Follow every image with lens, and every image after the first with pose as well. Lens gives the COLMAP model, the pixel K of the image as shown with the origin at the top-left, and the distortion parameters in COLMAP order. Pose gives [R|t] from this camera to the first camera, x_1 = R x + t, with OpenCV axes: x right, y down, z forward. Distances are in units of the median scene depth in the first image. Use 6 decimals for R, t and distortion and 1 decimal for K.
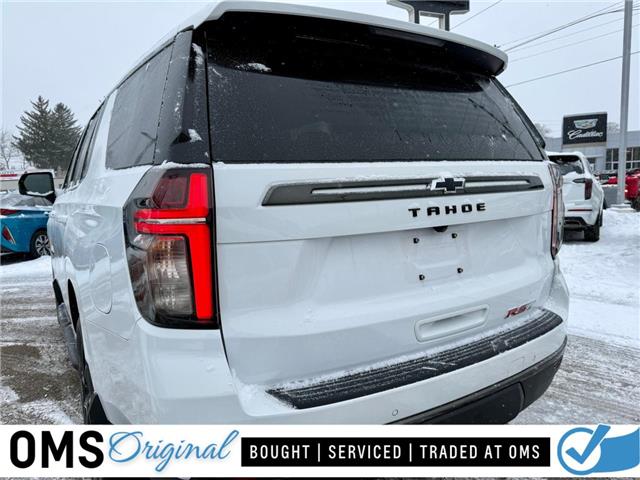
lens RADIAL K [[450.8, 0, 317.9], [0, 450.8, 228.4], [0, 0, 1]] dist [0.103851, -0.154328]
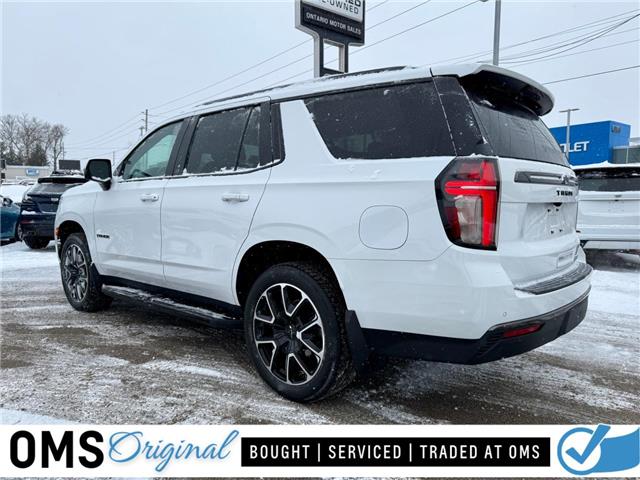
lens RADIAL K [[450.8, 0, 317.9], [0, 450.8, 228.4], [0, 0, 1]] dist [0.103851, -0.154328]
pose [[0.957885, 0.022746, 0.286249, -1.147191], [-0.014802, 0.999444, -0.029883, 0.164327], [-0.286769, 0.024387, 0.957689, -0.416127]]
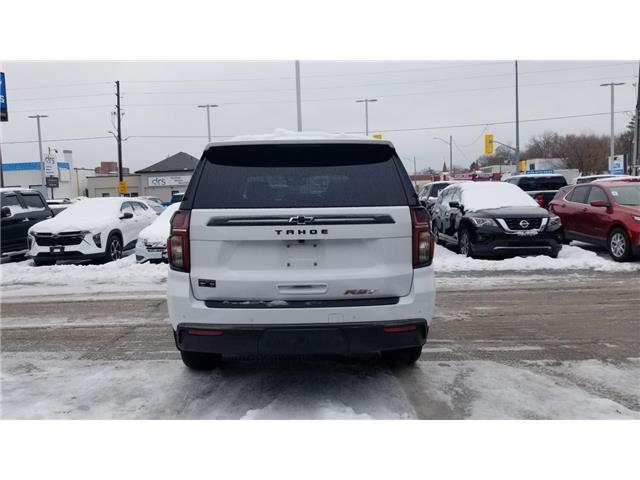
lens RADIAL K [[467.2, 0, 305.6], [0, 467.2, 231.9], [0, 0, 1]] dist [0.098915, -0.123984]
pose [[0.859304, 0.049049, -0.509108, 1.388362], [-0.066029, 0.997700, -0.015327, -0.011101], [0.507186, 0.046786, 0.860566, -0.789170]]
